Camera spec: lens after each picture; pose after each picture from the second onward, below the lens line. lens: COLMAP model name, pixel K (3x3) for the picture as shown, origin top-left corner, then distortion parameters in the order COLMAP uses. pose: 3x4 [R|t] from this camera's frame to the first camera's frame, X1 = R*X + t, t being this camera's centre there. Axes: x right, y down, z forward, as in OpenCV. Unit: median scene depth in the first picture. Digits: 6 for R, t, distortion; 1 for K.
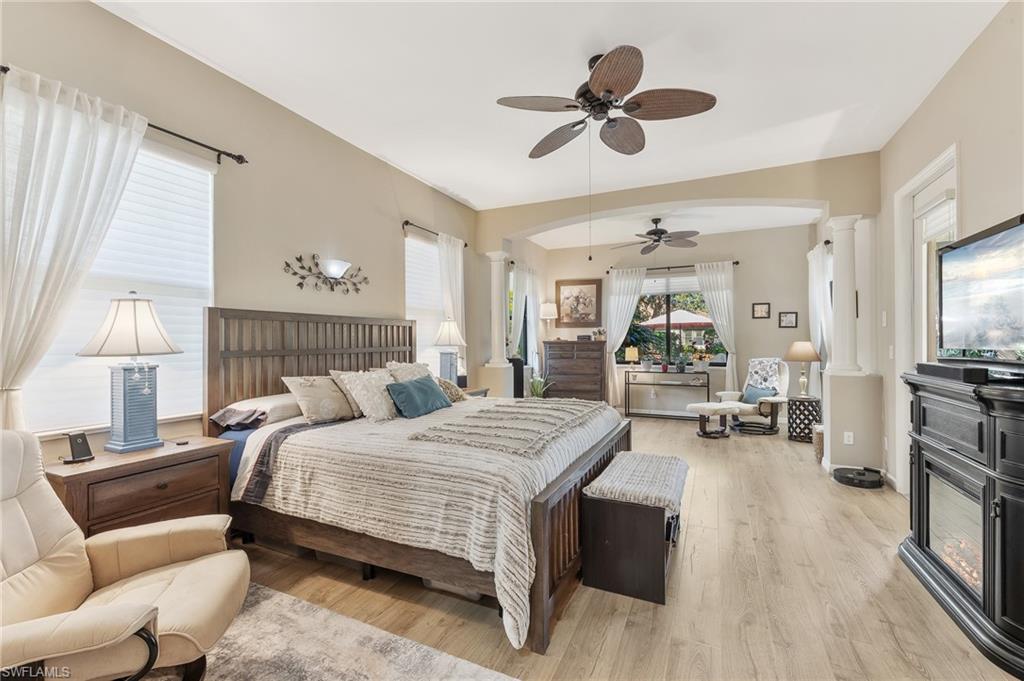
lens RADIAL K [[433.8, 0, 512.2], [0, 433.8, 342.4], [0, 0, 1]] dist [-0.001403, -0.000217]
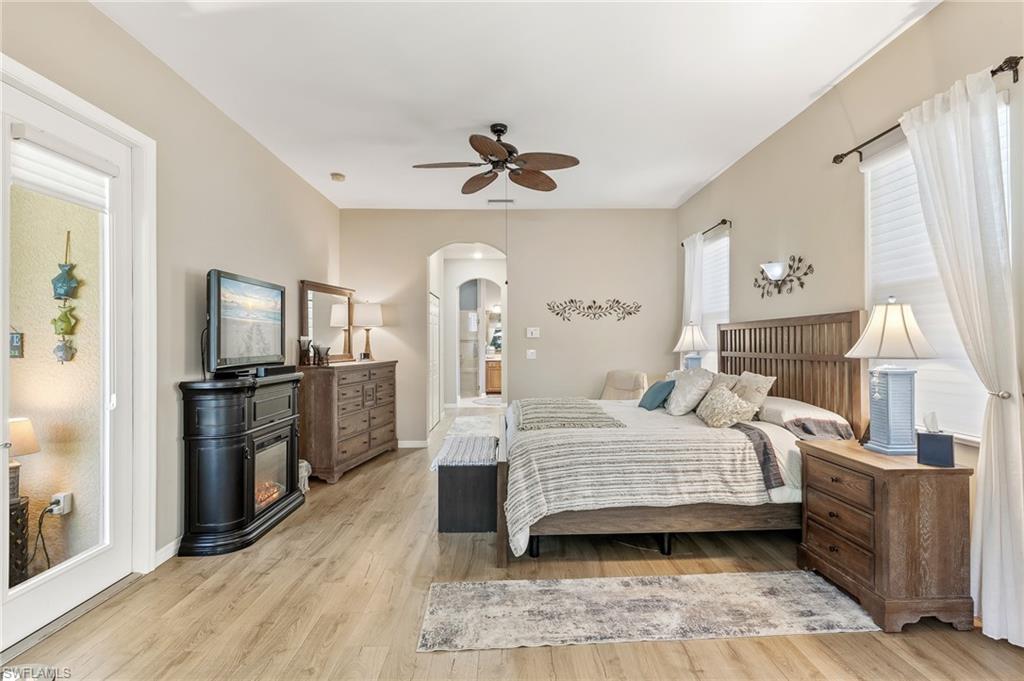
lens RADIAL K [[528.1, 0, 512.0], [0, 528.1, 340.5], [0, 0, 1]] dist [0.000903, 0.000138]
pose [[-0.900228, 0.007390, -0.435356, 0.620676], [0.007491, 0.999971, 0.001486, -0.020434], [0.435354, -0.001924, -0.900257, 1.776616]]
